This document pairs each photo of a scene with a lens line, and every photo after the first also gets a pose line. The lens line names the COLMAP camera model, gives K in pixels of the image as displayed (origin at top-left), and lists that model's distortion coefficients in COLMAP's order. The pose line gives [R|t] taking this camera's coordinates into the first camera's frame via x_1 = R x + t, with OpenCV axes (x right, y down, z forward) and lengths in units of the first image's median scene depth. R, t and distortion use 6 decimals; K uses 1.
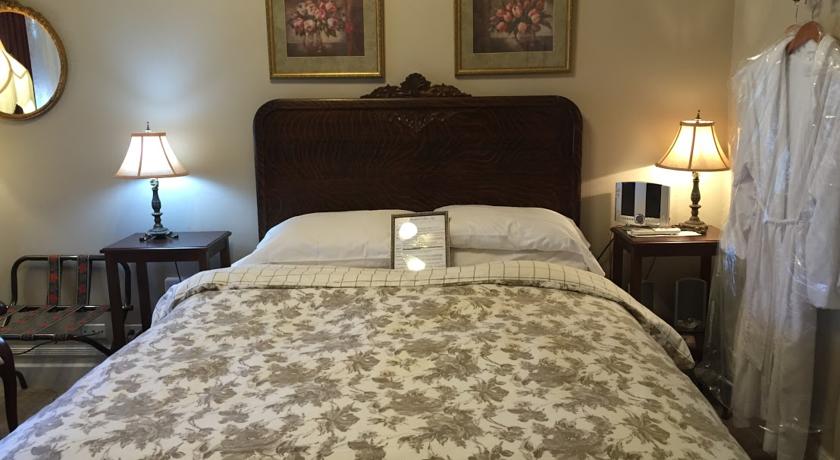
lens RADIAL K [[723.8, 0, 420.0], [0, 723.8, 230.1], [0, 0, 1]] dist [0.051066, -0.018712]
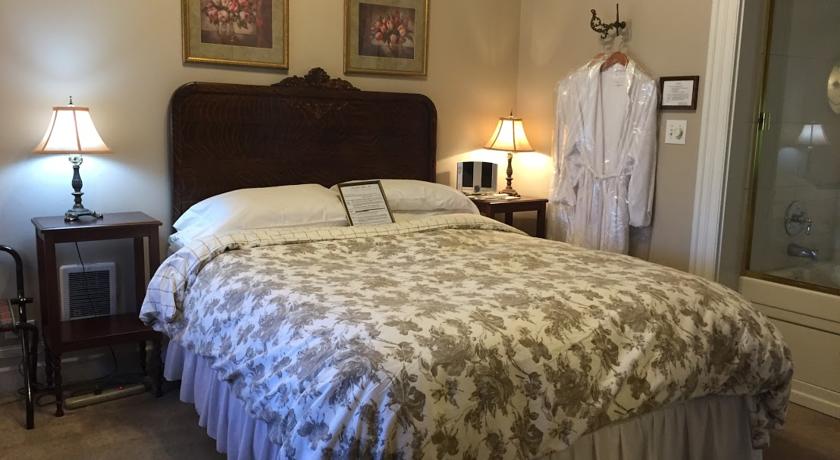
lens RADIAL K [[723.8, 0, 419.1], [0, 723.8, 230.0], [0, 0, 1]] dist [0.051066, -0.018712]
pose [[0.815611, -0.049893, 0.576445, -0.555810], [0.074166, 0.997072, -0.018637, 0.076618], [-0.573827, 0.057954, 0.816923, -0.029077]]
